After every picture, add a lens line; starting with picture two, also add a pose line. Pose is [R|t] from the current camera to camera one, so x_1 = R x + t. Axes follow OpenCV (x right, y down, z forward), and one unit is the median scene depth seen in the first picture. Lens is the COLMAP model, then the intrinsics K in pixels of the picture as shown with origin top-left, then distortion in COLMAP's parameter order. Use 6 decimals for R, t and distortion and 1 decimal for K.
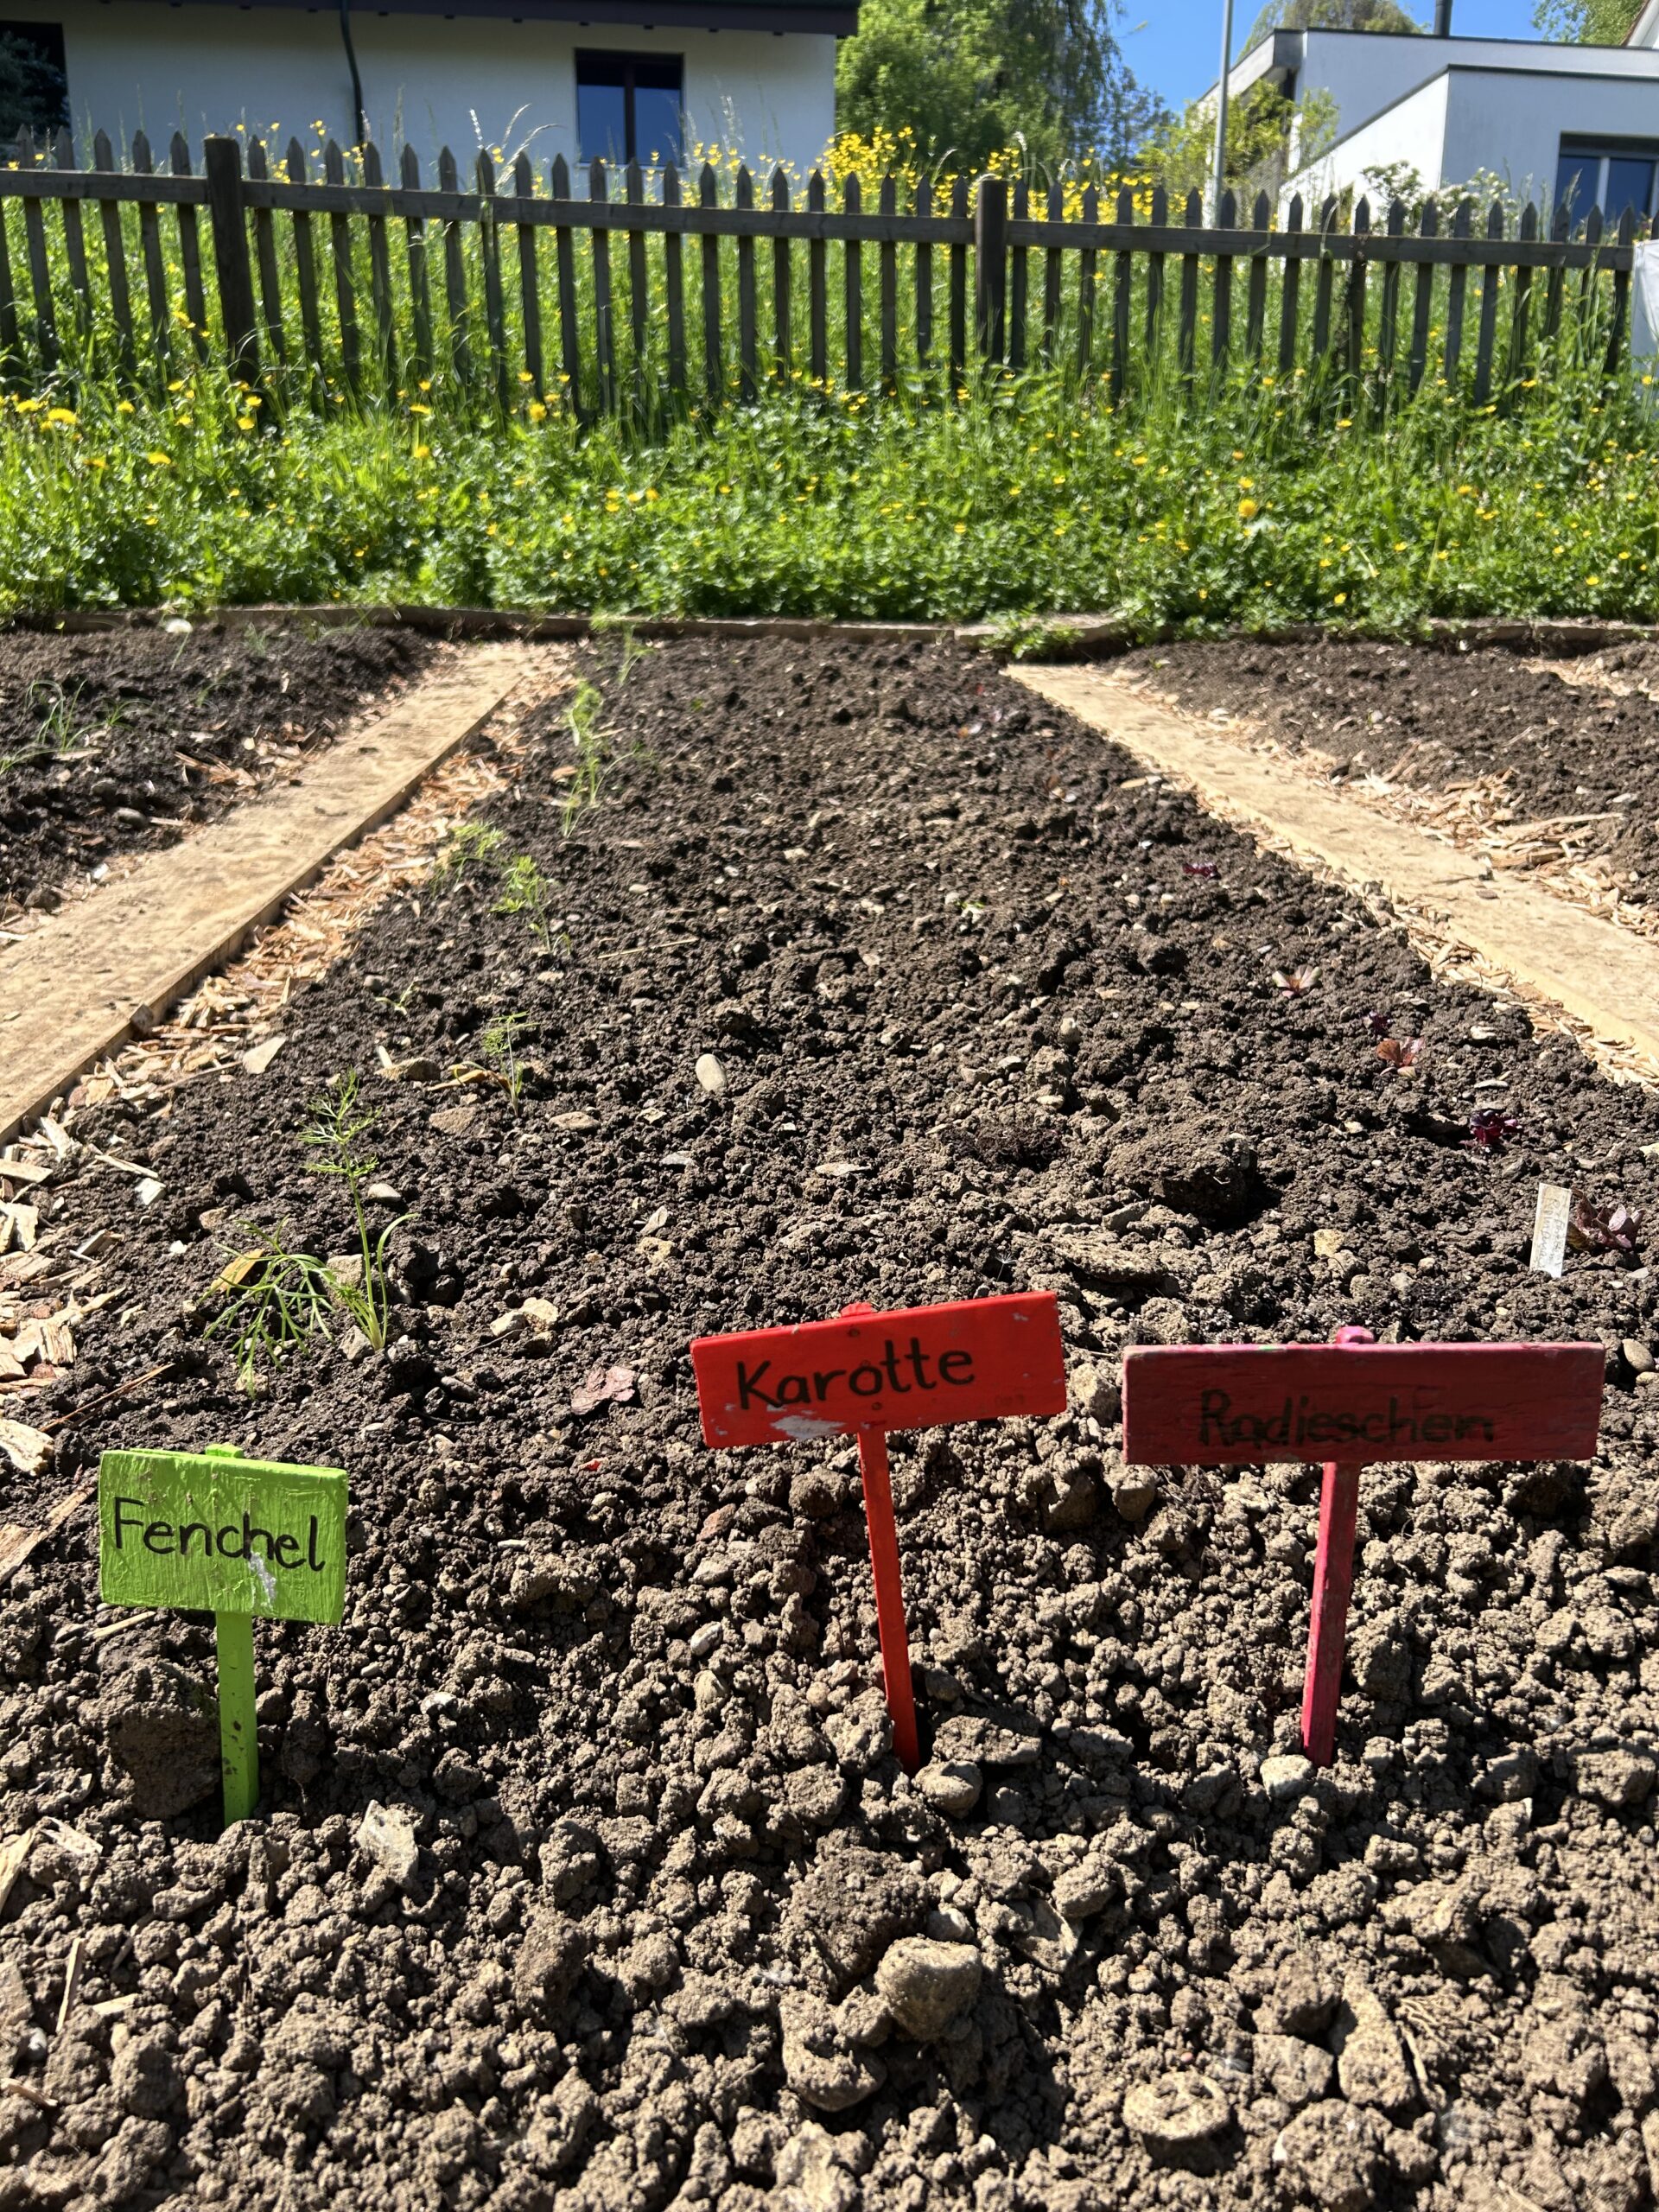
lens RADIAL K [[1776.6, 0, 829.5], [0, 1776.6, 1106.0], [0, 0, 1]] dist [0.049016, -0.064371]
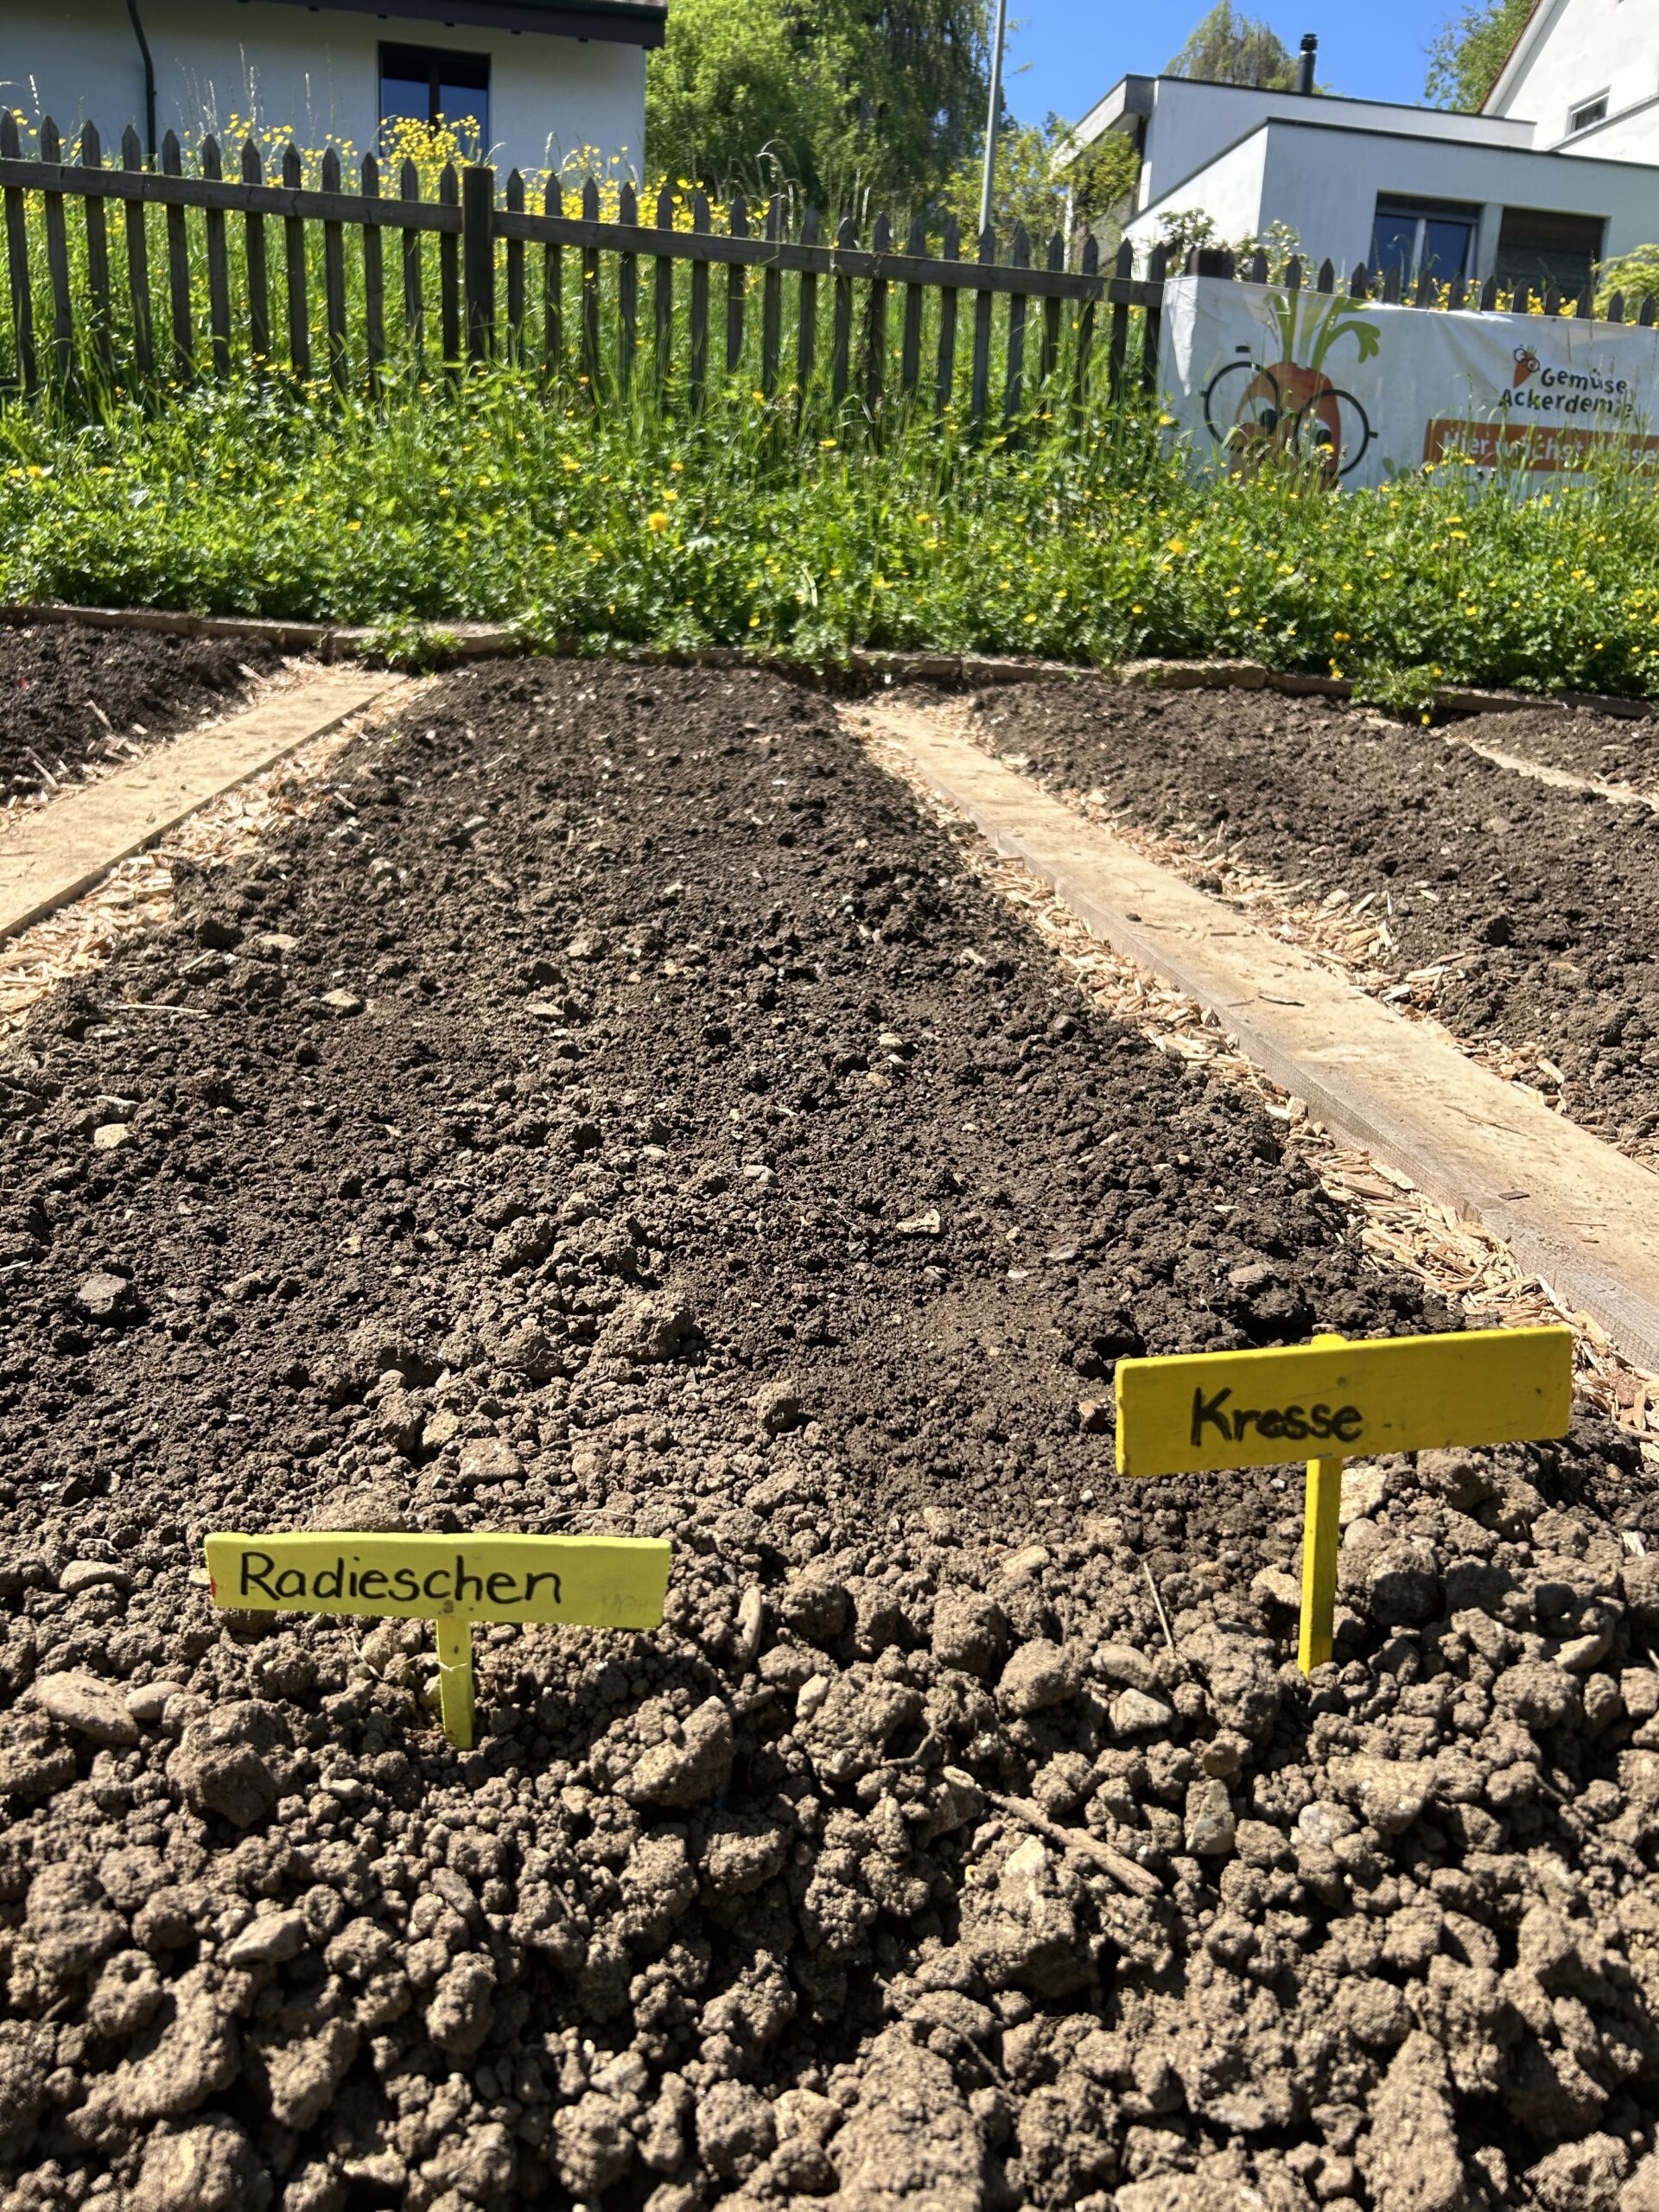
lens RADIAL K [[1776.6, 0, 829.5], [0, 1776.6, 1106.0], [0, 0, 1]] dist [0.049016, -0.064371]
pose [[0.997865, 0.035676, 0.054698, 0.199498], [-0.035035, 0.999306, -0.012641, -0.011153], [-0.055111, 0.010697, 0.998423, 0.037122]]
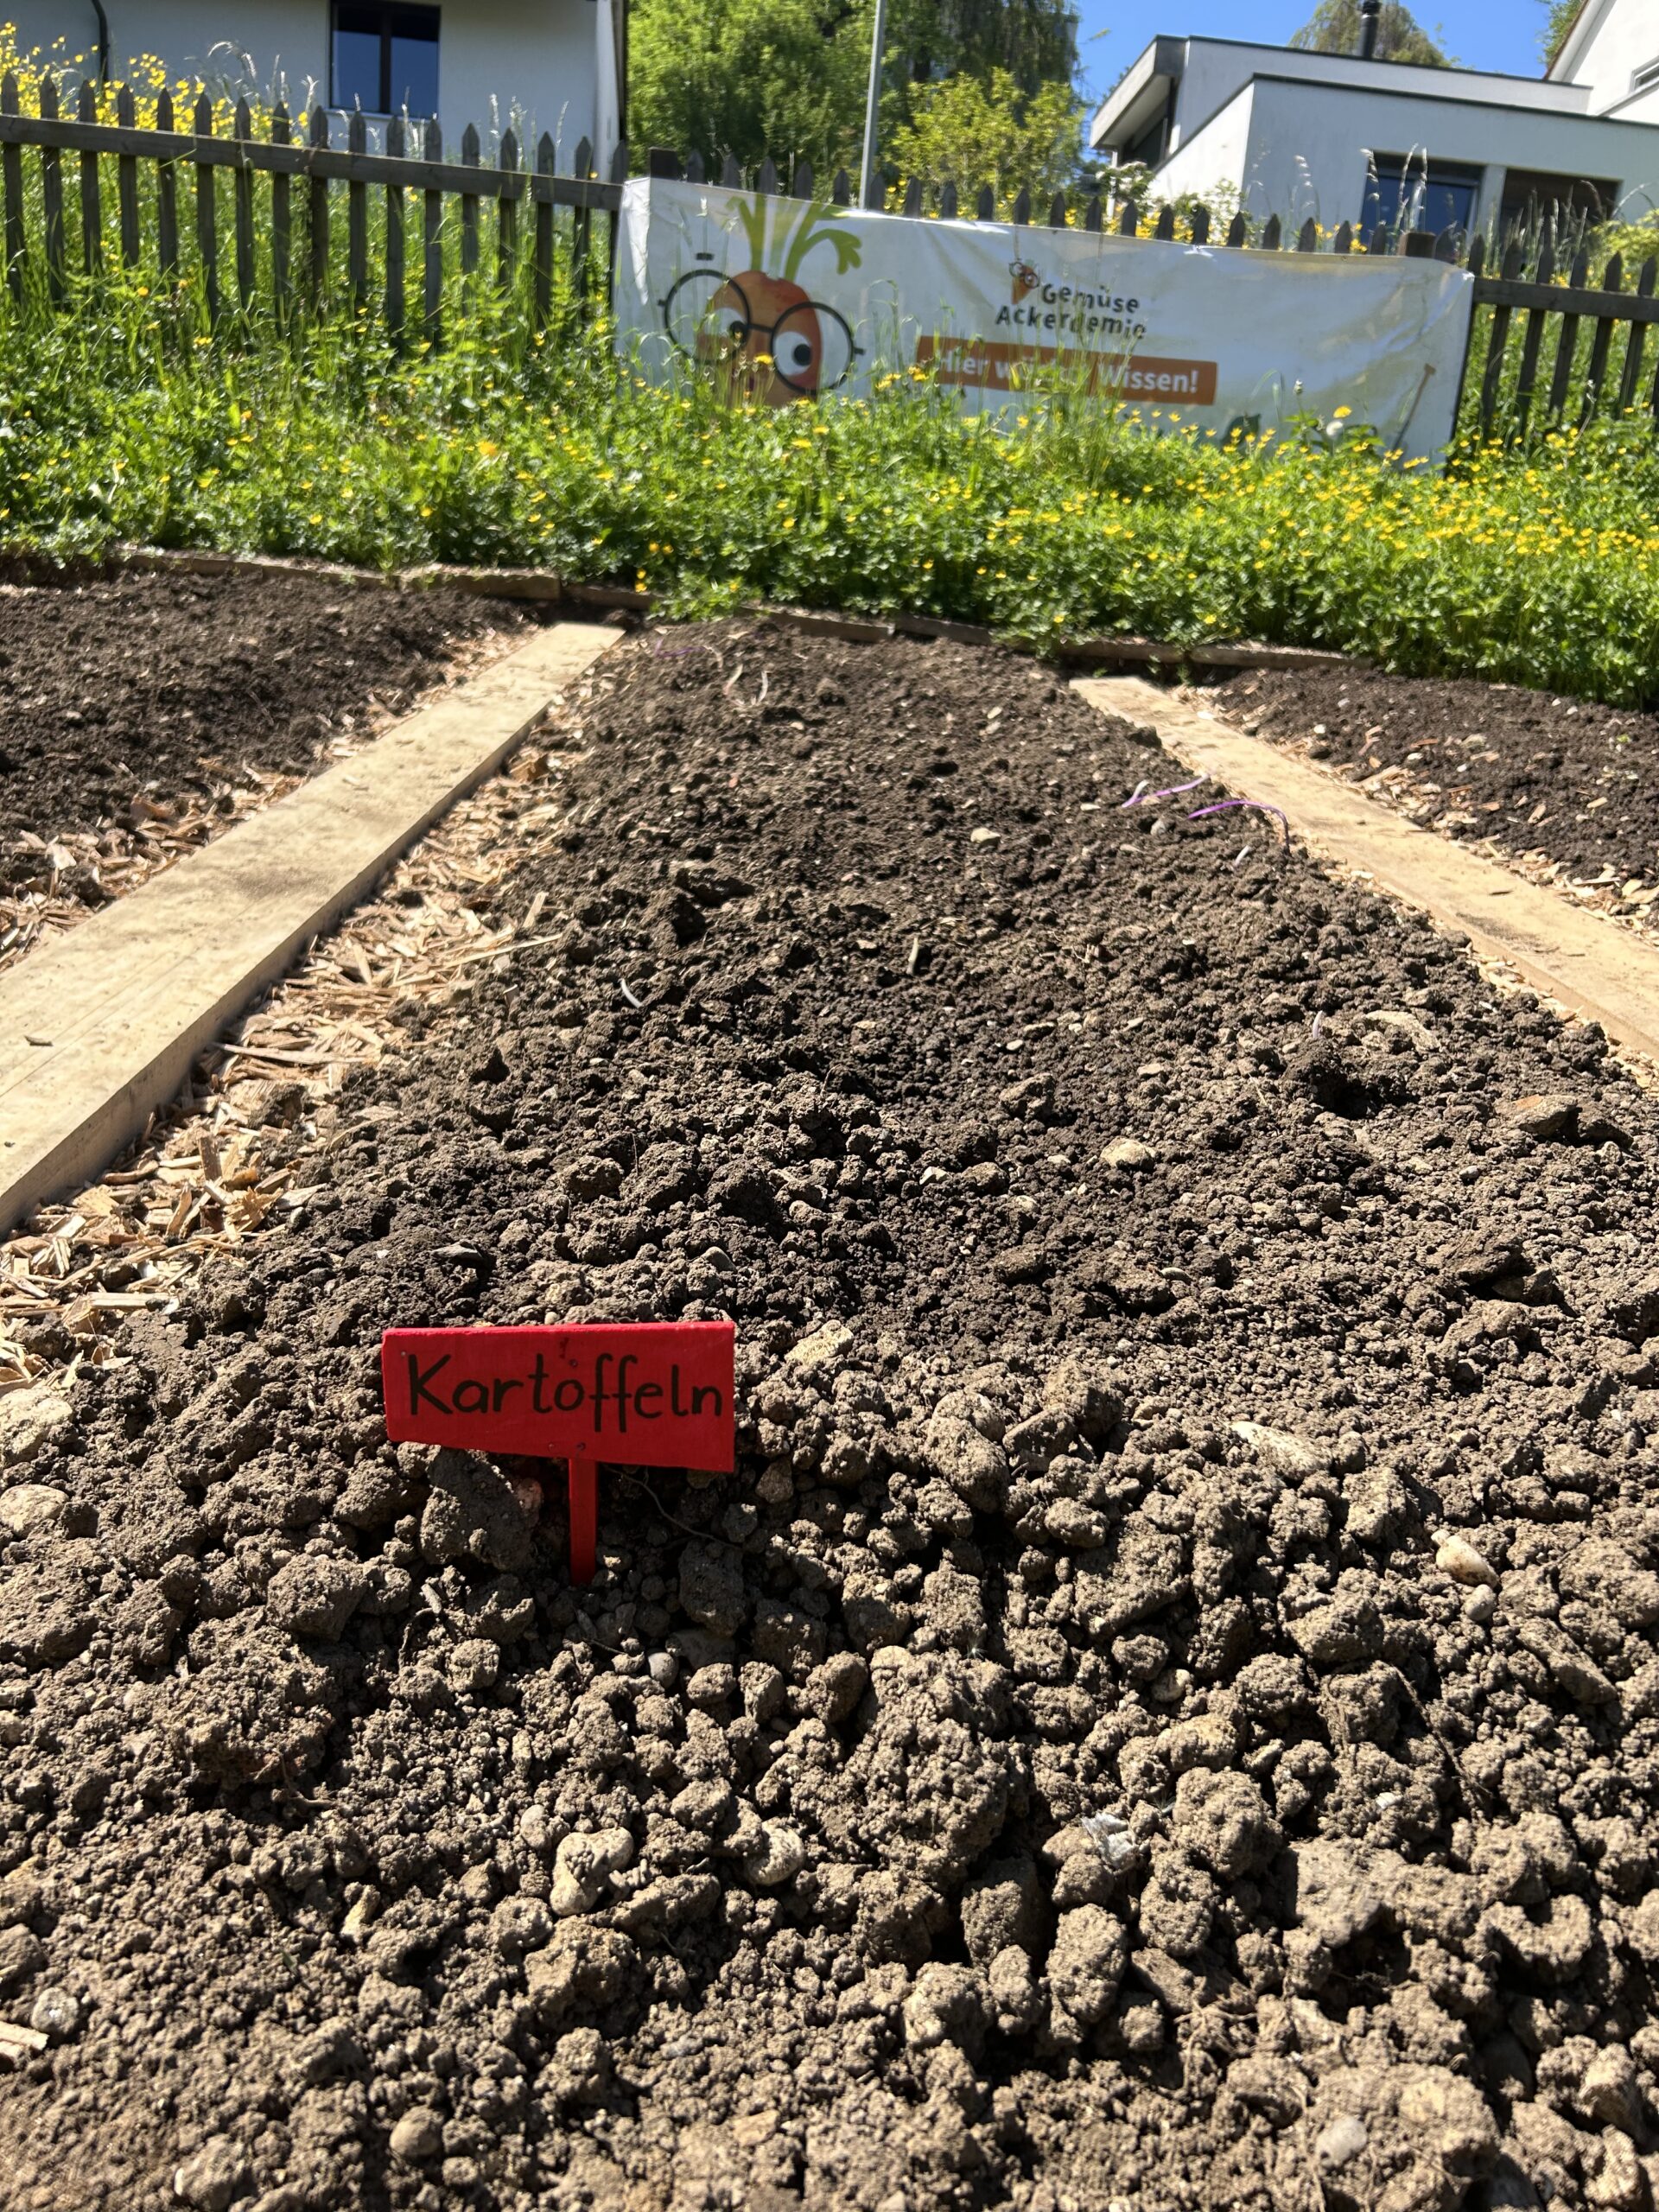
lens RADIAL K [[1776.6, 0, 829.5], [0, 1776.6, 1106.0], [0, 0, 1]] dist [0.049016, -0.064371]
pose [[0.997182, 0.074360, -0.009881, 0.521437], [-0.074356, 0.997231, 0.000774, -0.009840], [0.009912, -0.000037, 0.999951, 0.062451]]
